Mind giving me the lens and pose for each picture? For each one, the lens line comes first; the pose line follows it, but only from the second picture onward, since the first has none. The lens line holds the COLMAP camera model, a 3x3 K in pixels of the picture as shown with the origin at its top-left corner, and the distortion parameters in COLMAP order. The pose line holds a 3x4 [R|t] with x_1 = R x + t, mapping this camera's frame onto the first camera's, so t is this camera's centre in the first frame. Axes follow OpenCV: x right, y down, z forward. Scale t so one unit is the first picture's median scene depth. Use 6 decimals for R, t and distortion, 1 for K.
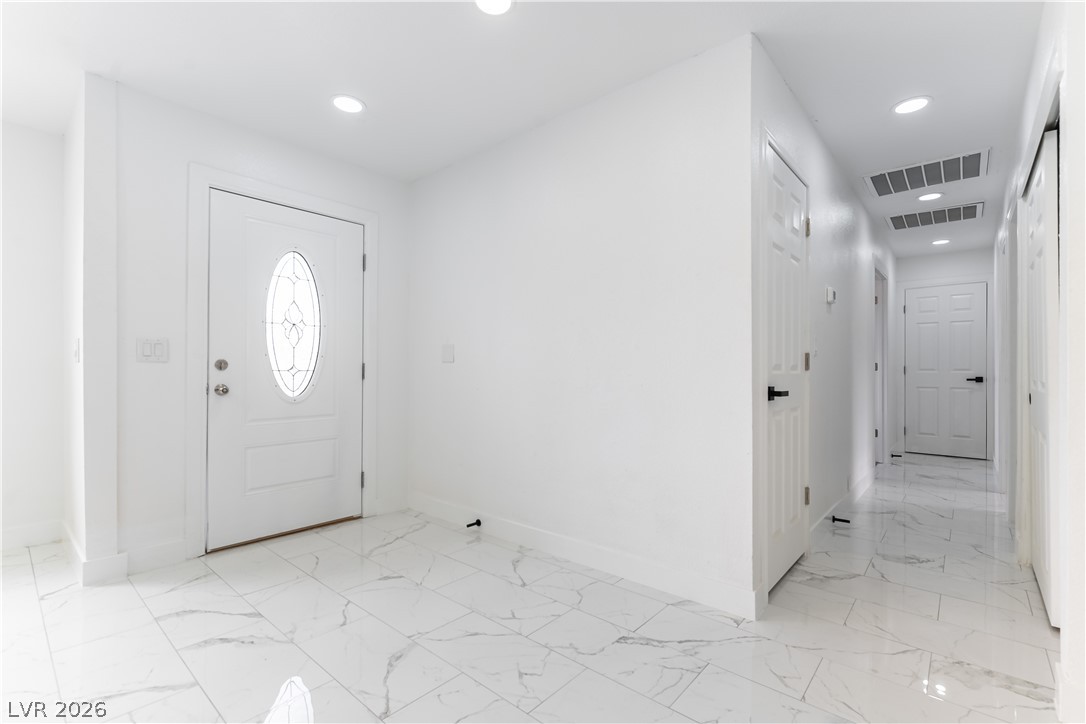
lens RADIAL K [[486.2, 0, 546.6], [0, 486.2, 368.3], [0, 0, 1]] dist [0.001802, -0.000111]
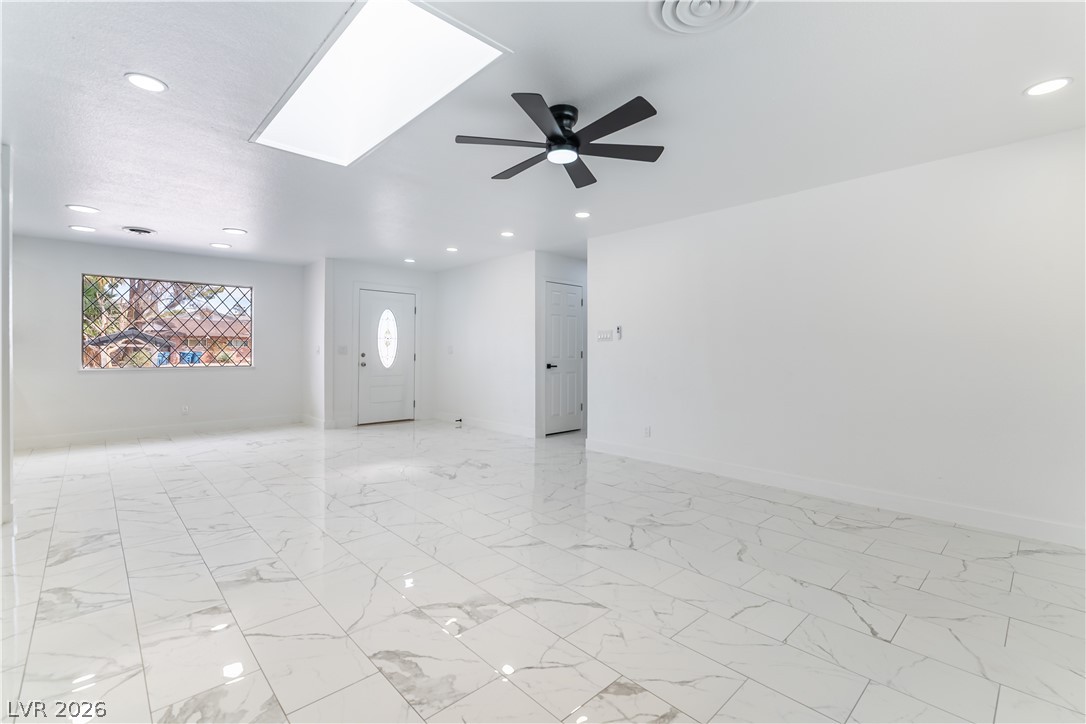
lens RADIAL K [[486.2, 0, 540.9], [0, 486.2, 355.9], [0, 0, 1]] dist [0.001802, -0.000111]
pose [[0.994101, 0.004520, -0.108366, 0.553554], [-0.003750, 0.999966, 0.007305, -0.023667], [0.108396, -0.006856, 0.994084, -1.452575]]
